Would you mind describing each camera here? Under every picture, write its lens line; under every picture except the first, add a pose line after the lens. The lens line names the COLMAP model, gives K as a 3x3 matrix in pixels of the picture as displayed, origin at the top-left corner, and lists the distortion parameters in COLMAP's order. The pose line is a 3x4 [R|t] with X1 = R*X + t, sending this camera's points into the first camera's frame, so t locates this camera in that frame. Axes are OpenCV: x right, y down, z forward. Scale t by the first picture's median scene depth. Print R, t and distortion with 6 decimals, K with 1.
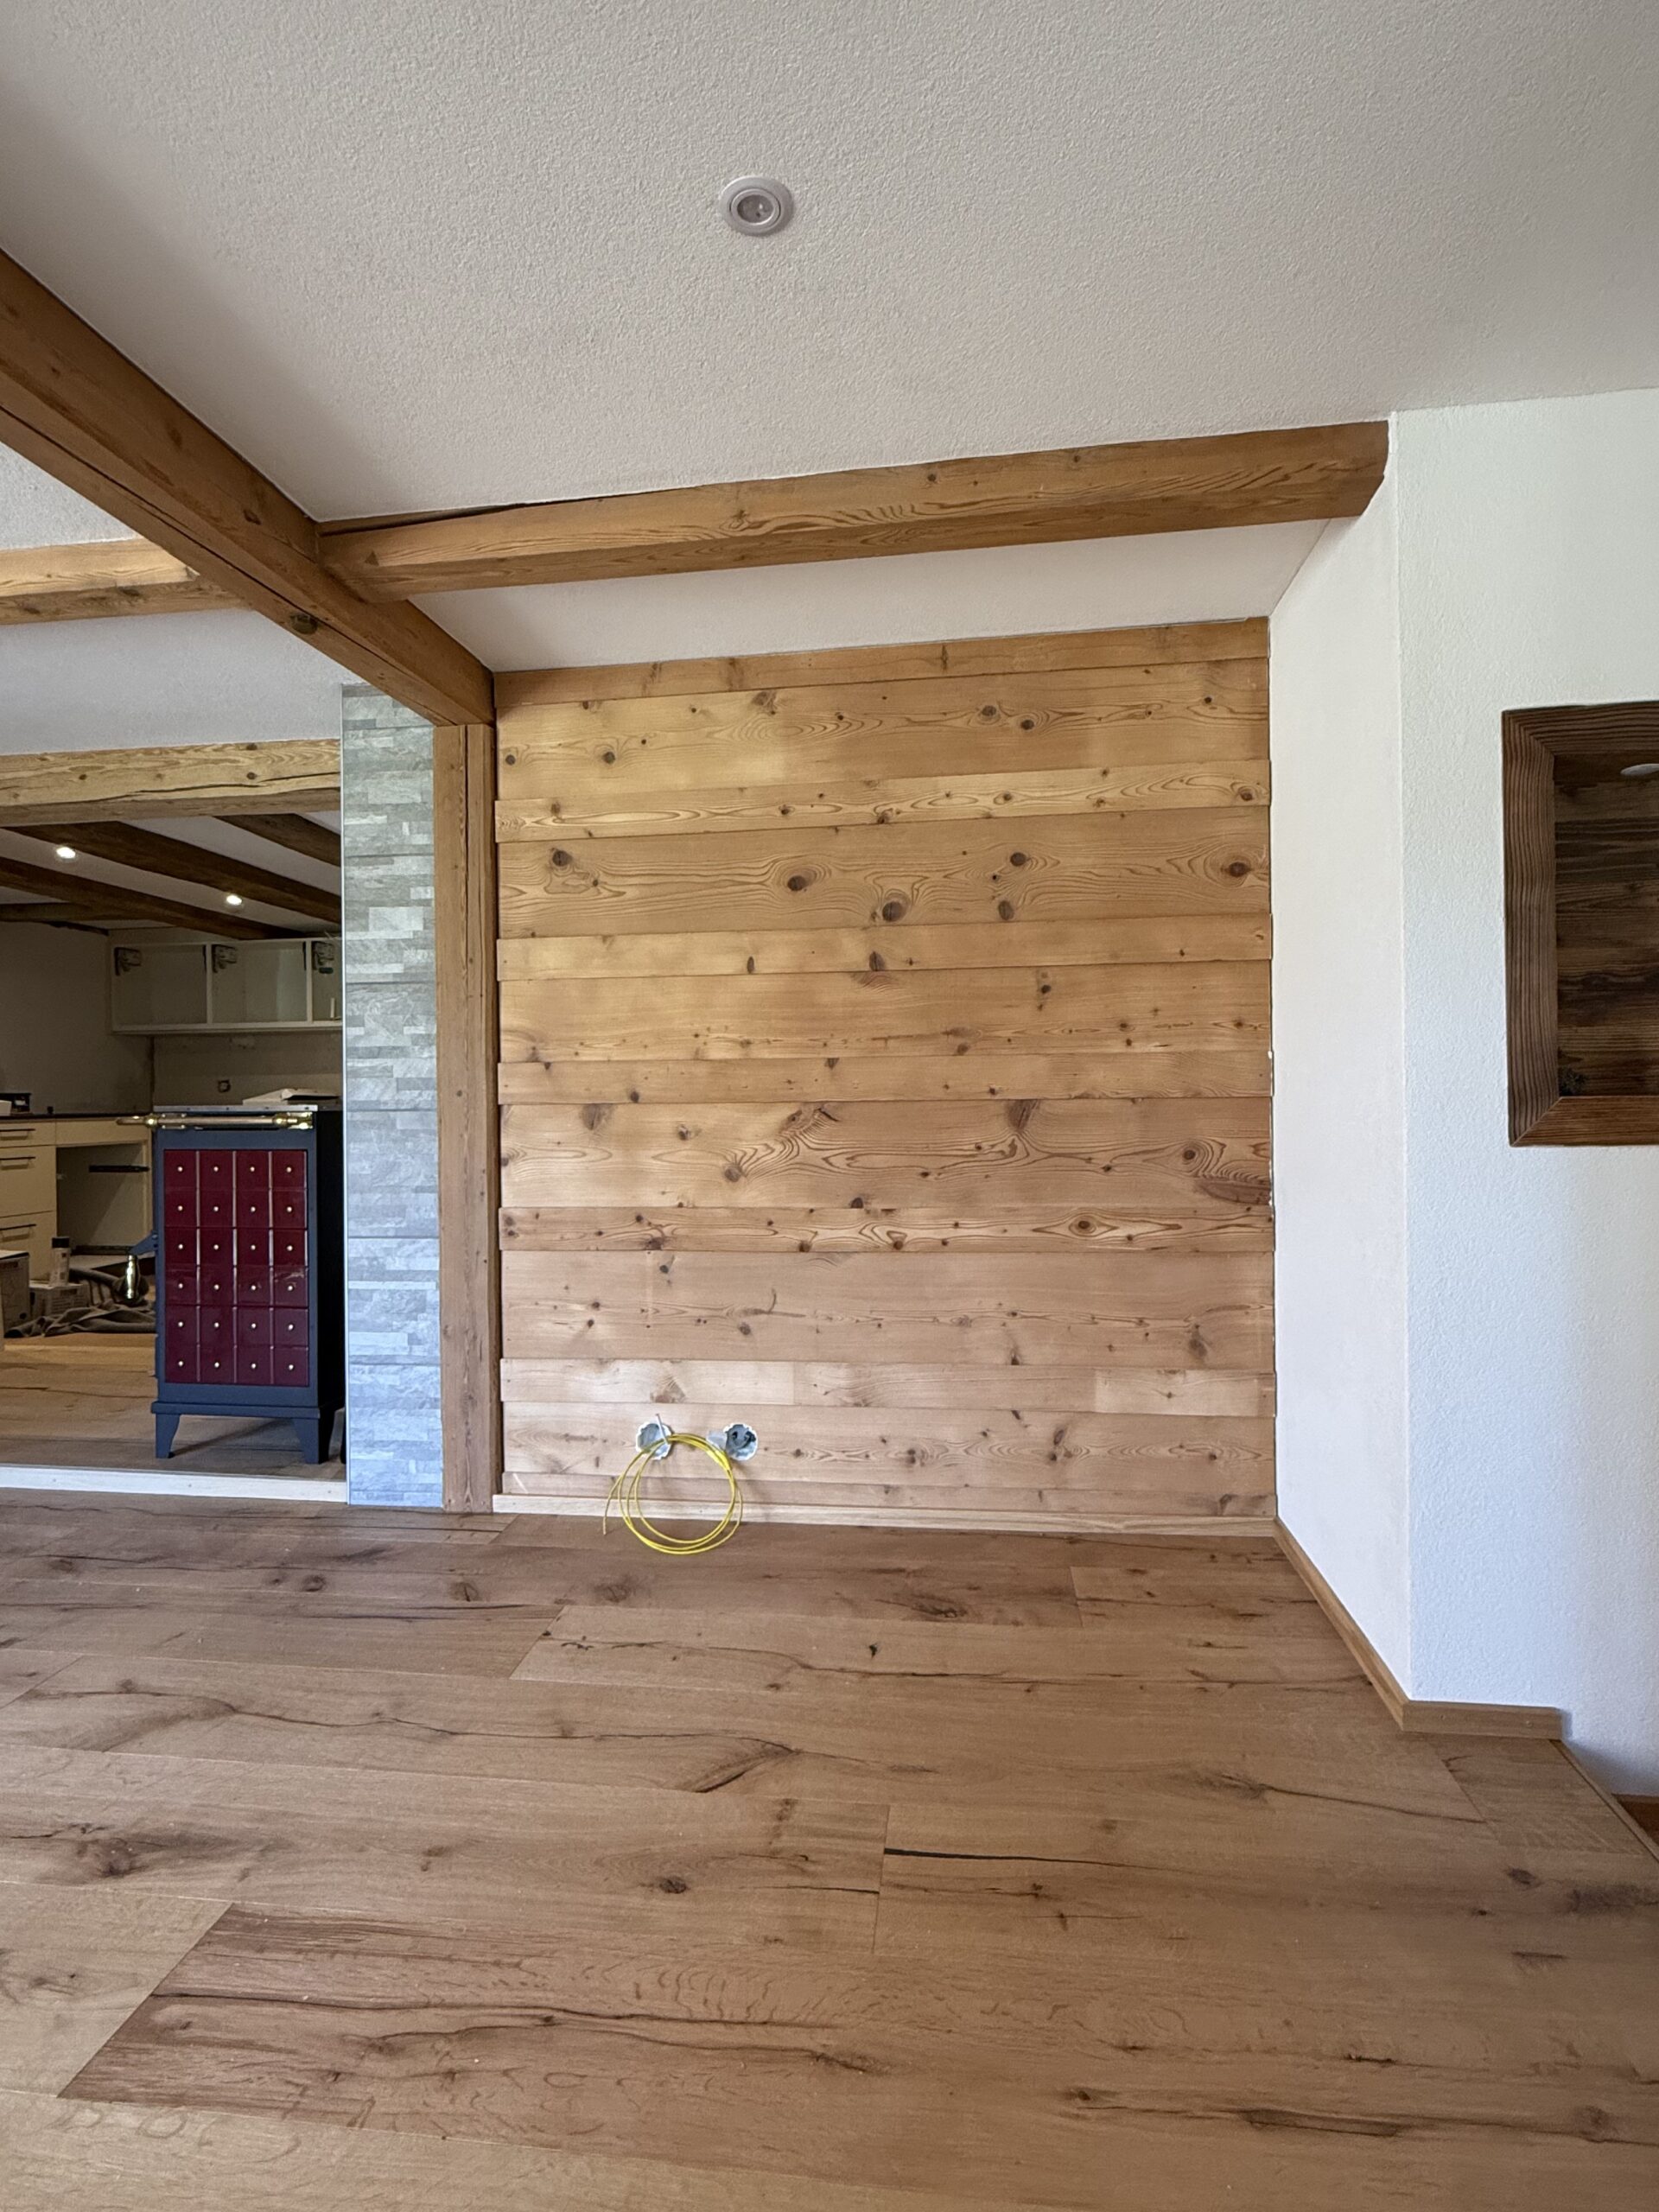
lens RADIAL K [[1102.4, 0, 825.8], [0, 1102.4, 1101.8], [0, 0, 1]] dist [0.000280, 0.000776]
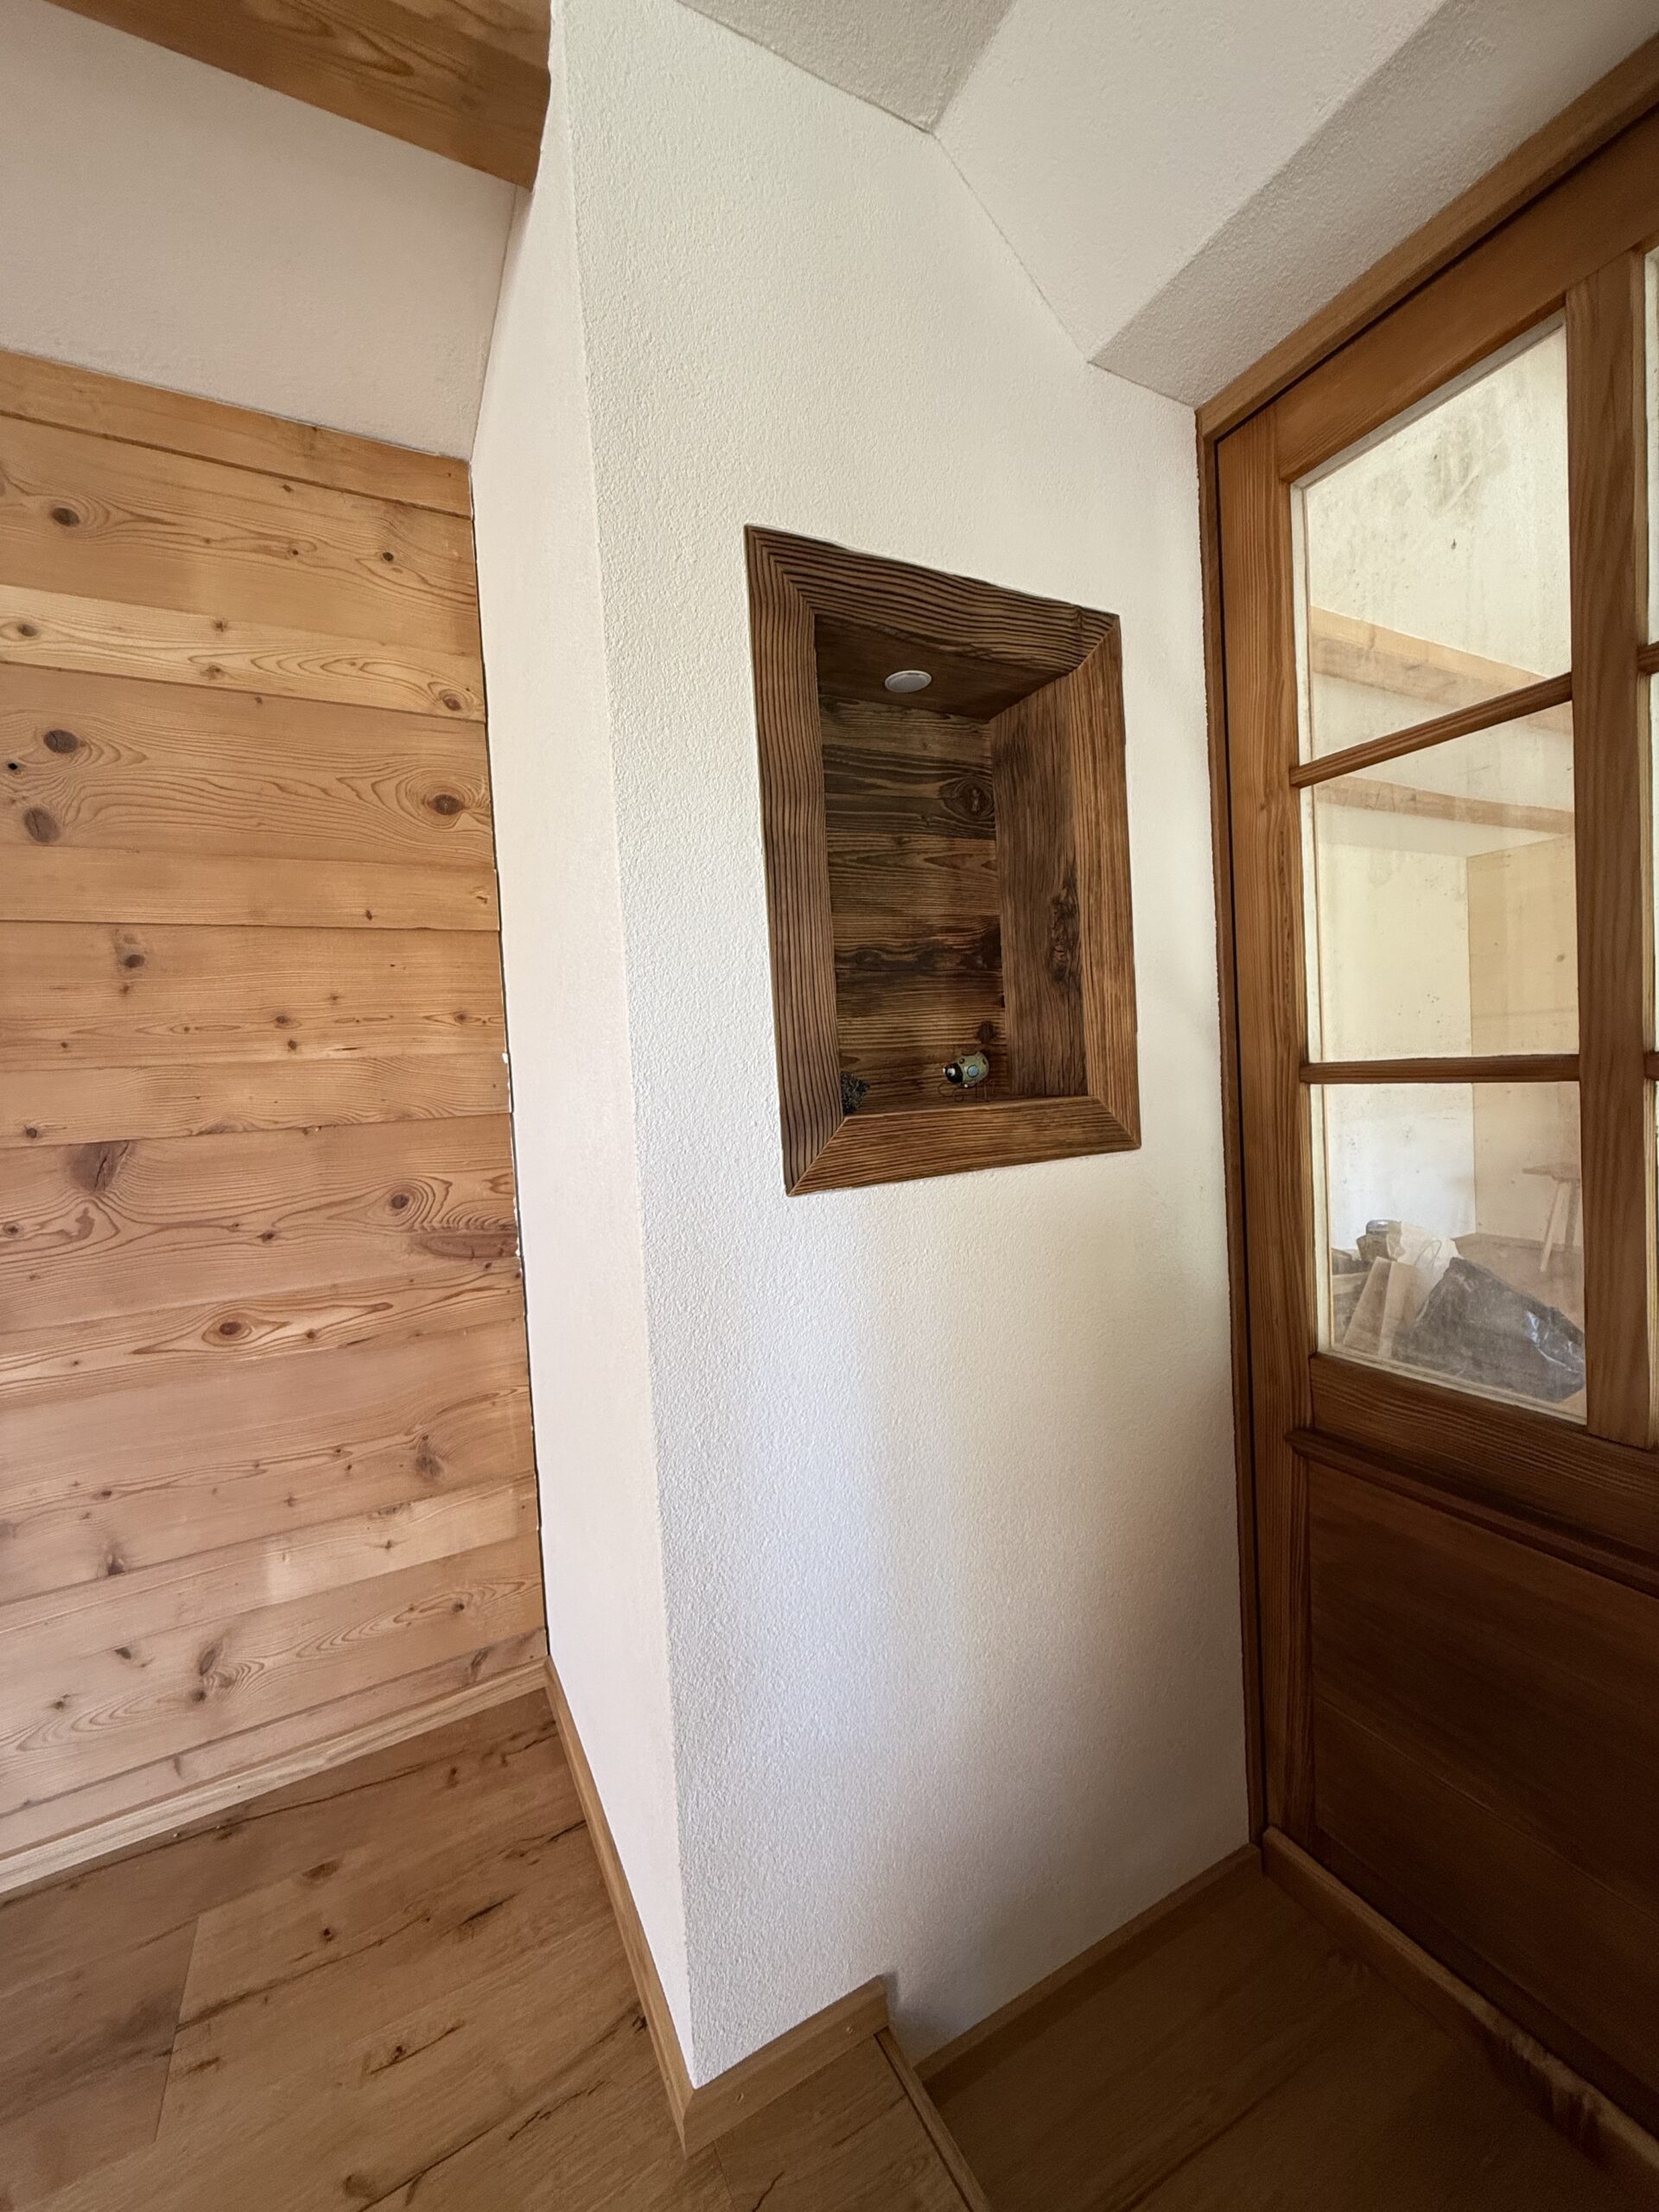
lens RADIAL K [[882.0, 0, 828.1], [0, 882.0, 1098.6], [0, 0, 1]] dist [0.001262, 0.000026]
pose [[0.814484, -0.055299, 0.577545, 0.231330], [0.045676, 0.998469, 0.031188, -0.023405], [-0.578386, 0.000977, 0.815763, 0.378873]]
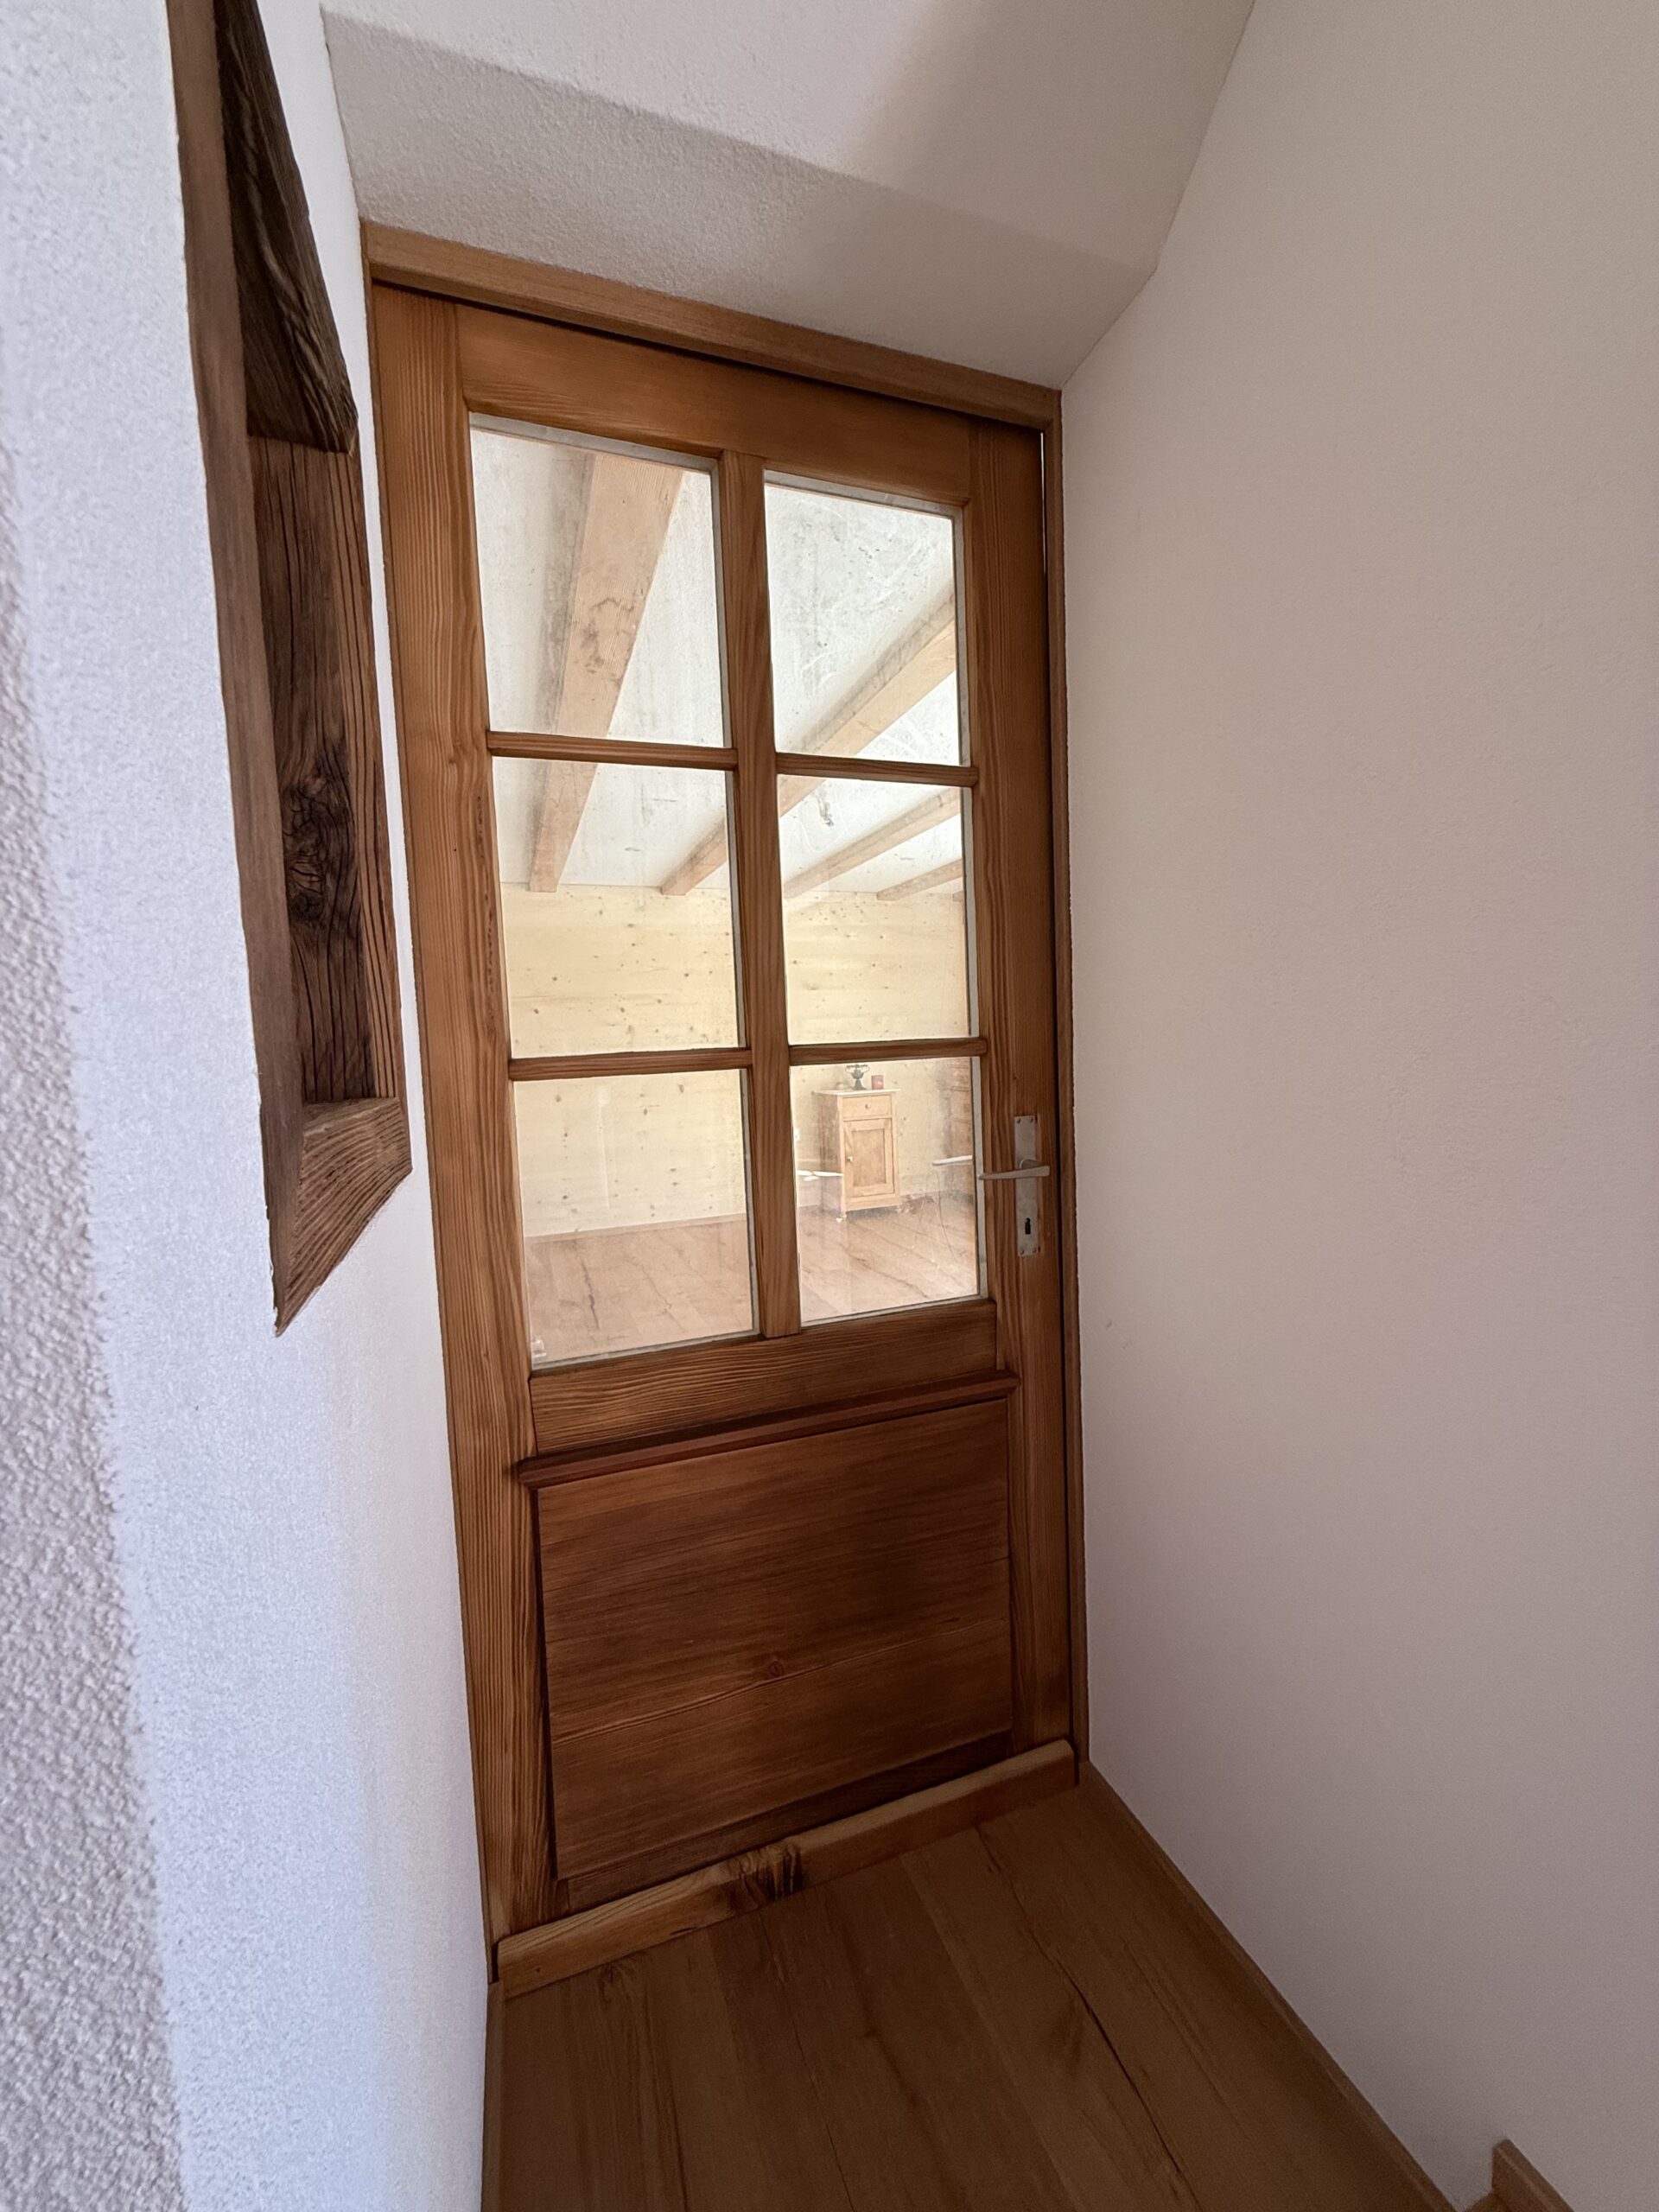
lens RADIAL K [[882.0, 0, 827.2], [0, 882.0, 1100.0], [0, 0, 1]] dist [0.001262, 0.000026]
pose [[-0.461597, -0.031106, 0.886544, 0.257787], [0.048719, 0.996988, 0.060348, -0.014598], [-0.885751, 0.071048, -0.458691, 0.670312]]
